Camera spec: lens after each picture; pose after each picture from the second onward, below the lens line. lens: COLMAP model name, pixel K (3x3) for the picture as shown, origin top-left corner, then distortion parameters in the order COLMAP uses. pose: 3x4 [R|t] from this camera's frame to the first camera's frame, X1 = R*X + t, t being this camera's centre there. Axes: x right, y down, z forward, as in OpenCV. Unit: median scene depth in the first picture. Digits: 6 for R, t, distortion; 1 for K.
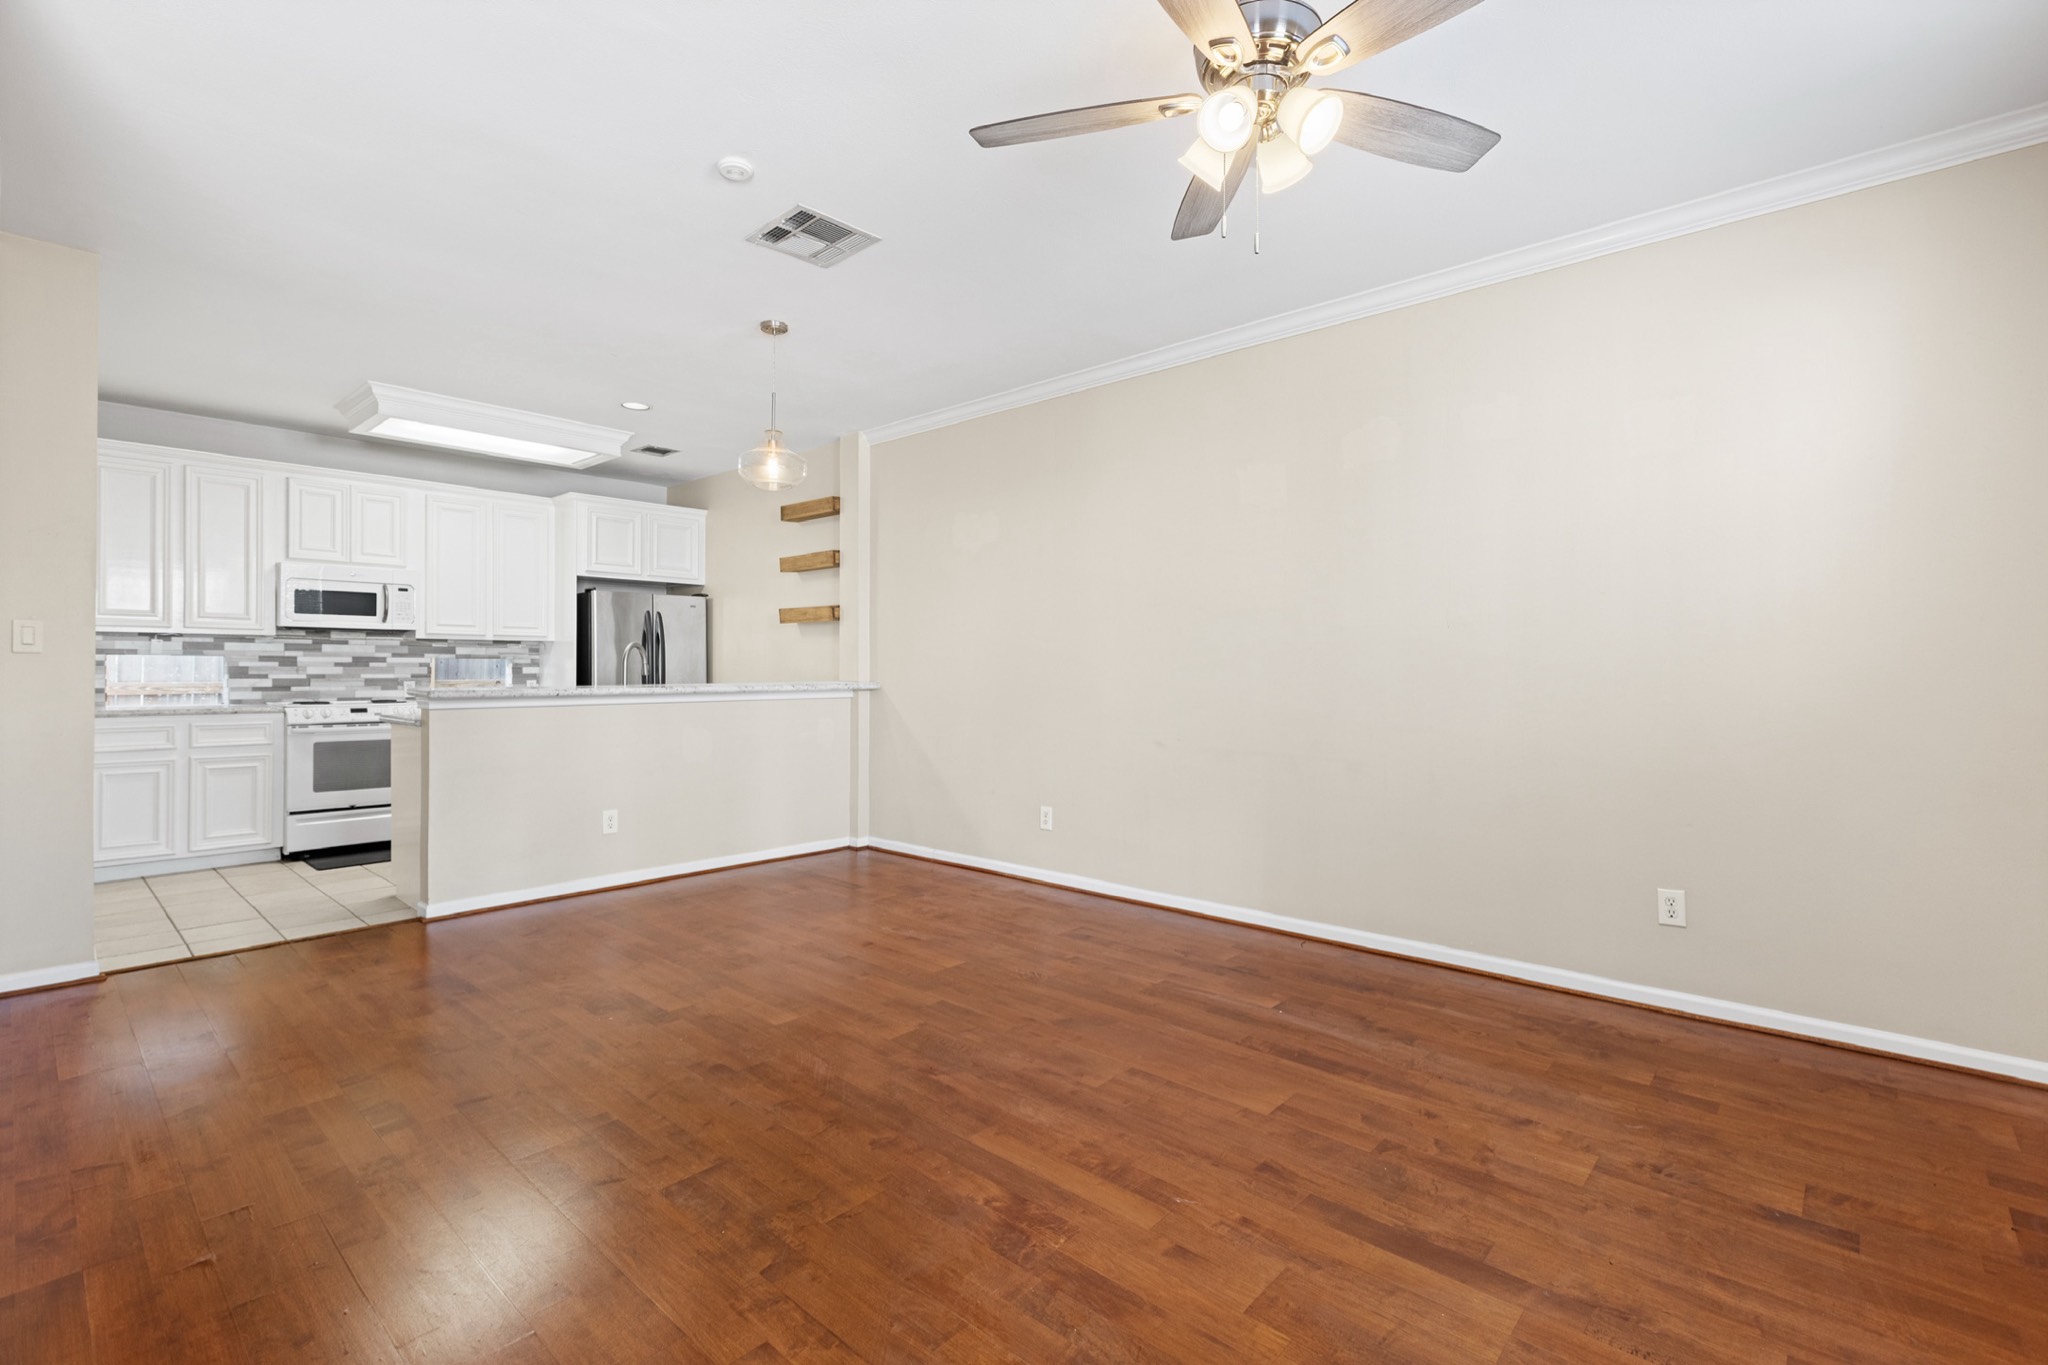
lens RADIAL K [[933.1, 0, 1024.0], [0, 933.1, 682.5], [0, 0, 1]] dist [0.000845, 0.000337]
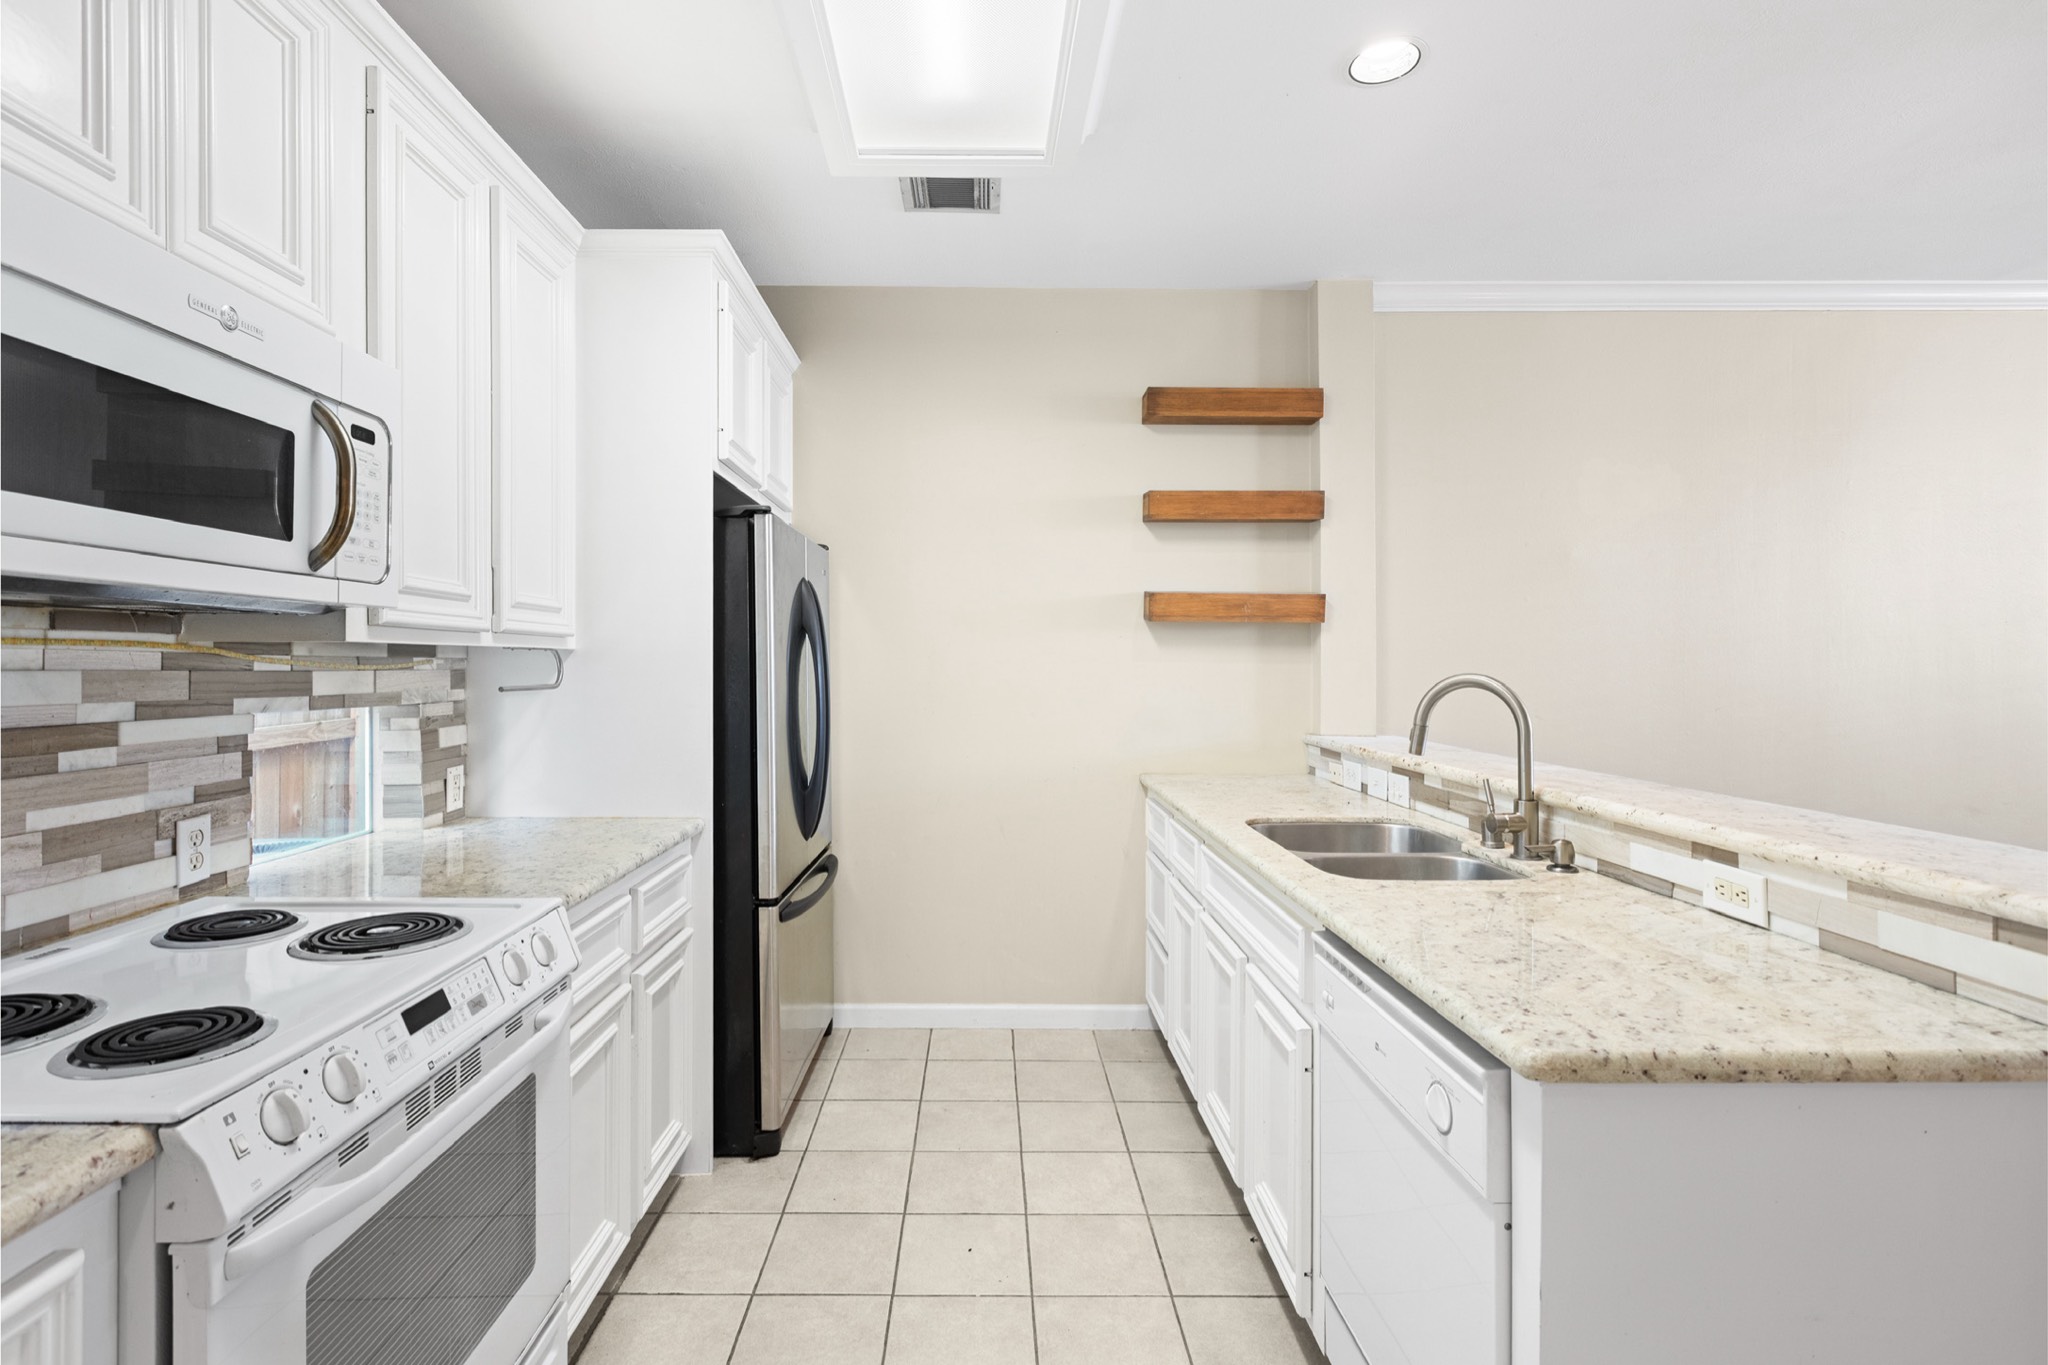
lens RADIAL K [[970.3, 0, 979.6], [0, 970.3, 681.1], [0, 0, 1]] dist [0.000927, 0.000097]
pose [[0.743195, -0.008674, 0.669018, -0.707741], [0.004512, 0.999958, 0.007953, -0.039249], [-0.669059, -0.002892, 0.743203, 0.710930]]
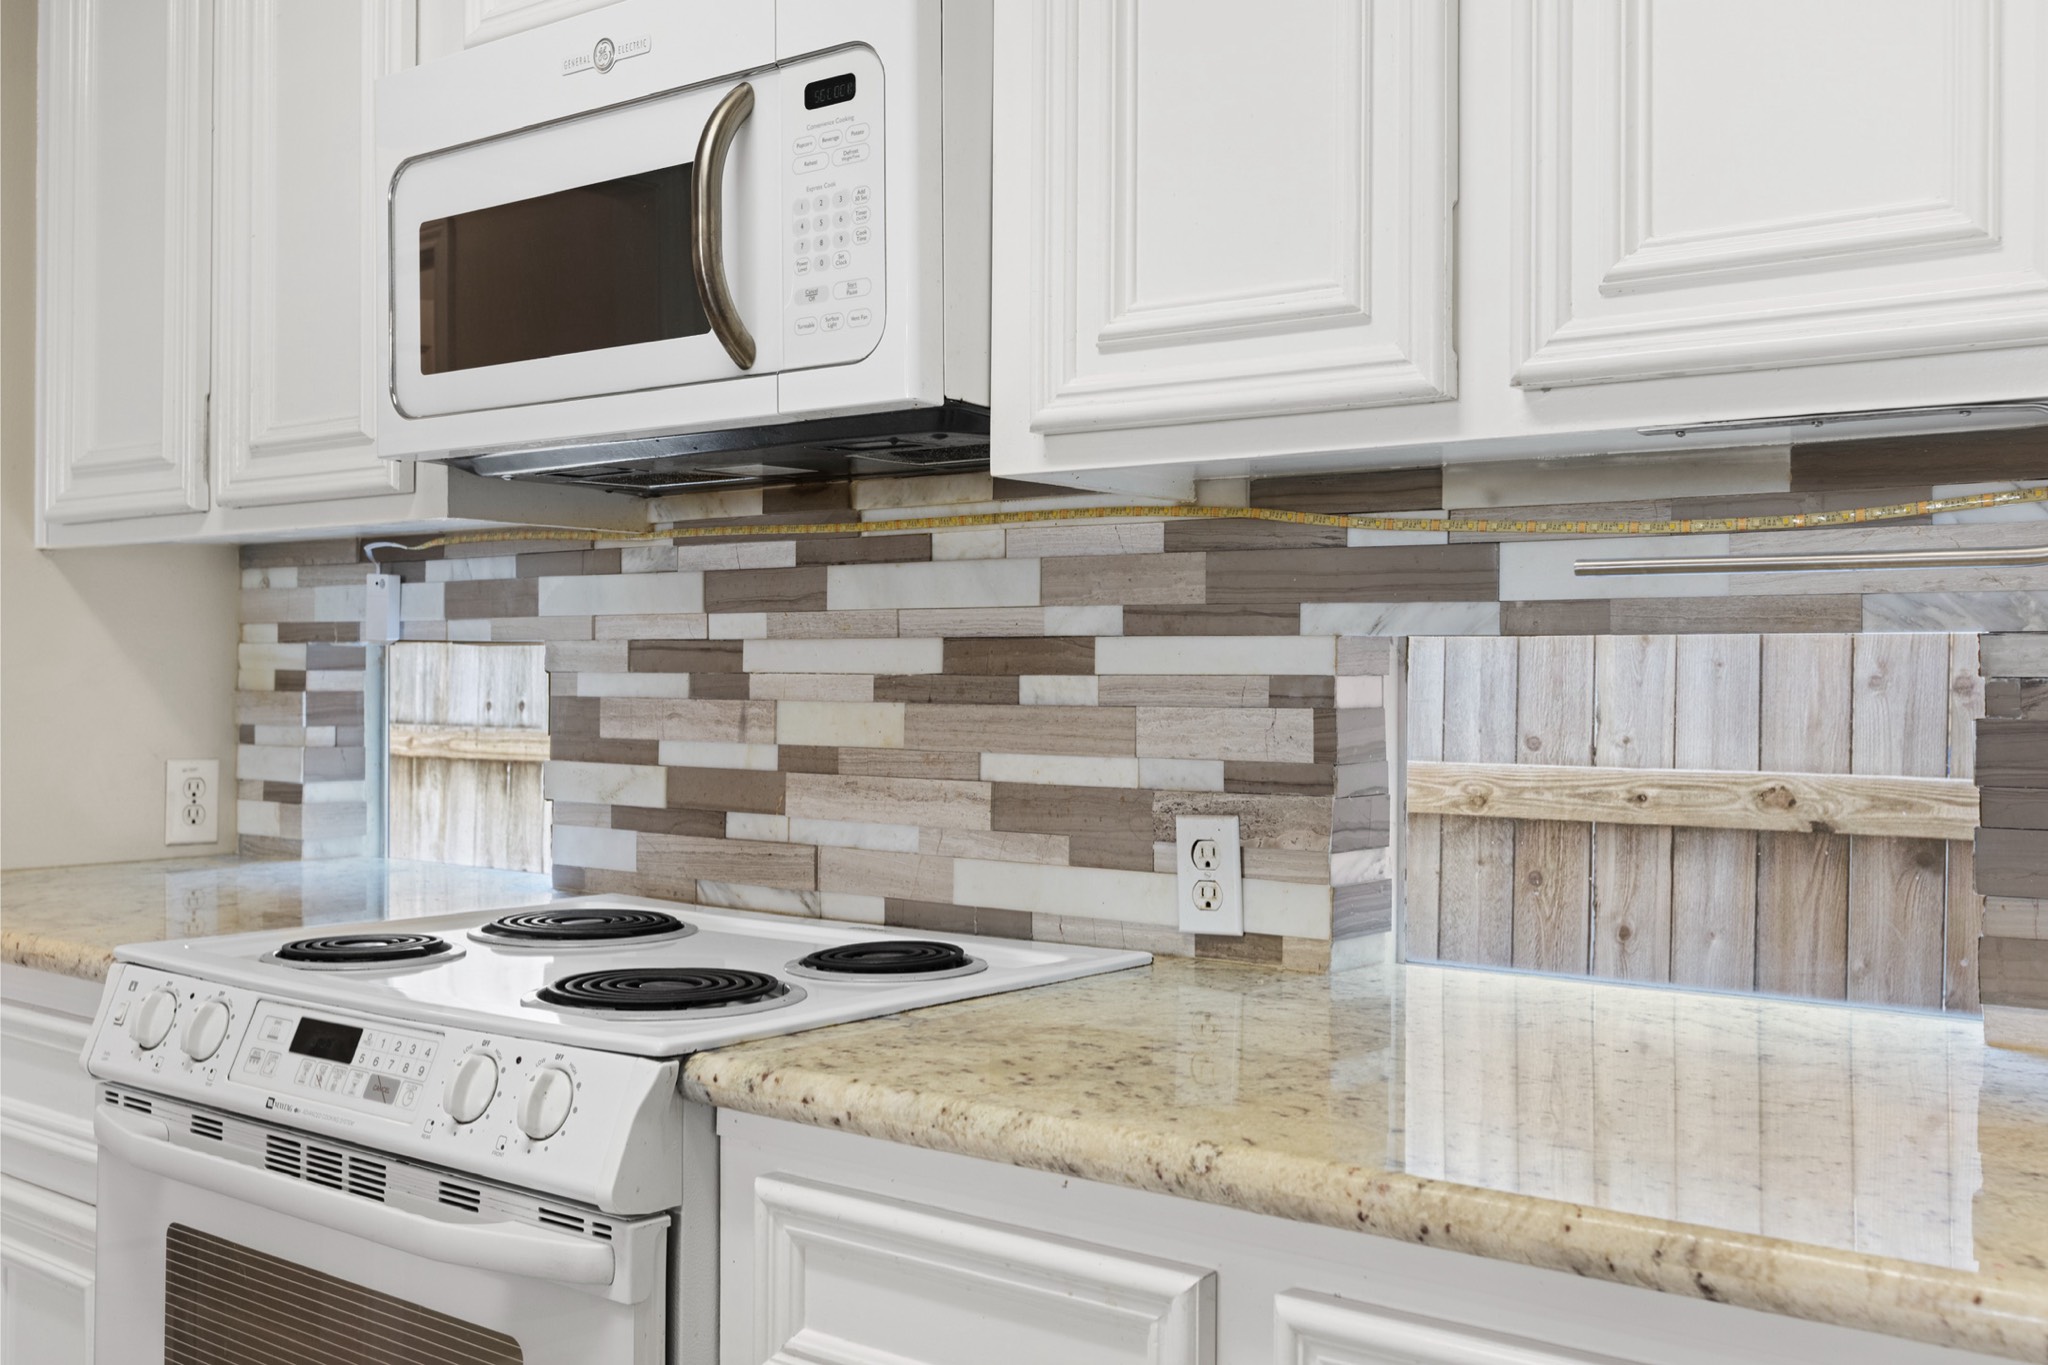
lens RADIAL K [[1955.0, 0, 1024.0], [0, 1955.0, 682.5], [0, 0, 1]] dist [-0.001767, -0.000790]
pose [[0.076503, 0.004218, -0.997060, -0.399601], [-0.016078, 0.999866, 0.002996, -0.021710], [0.996940, 0.015801, 0.076561, 0.997924]]
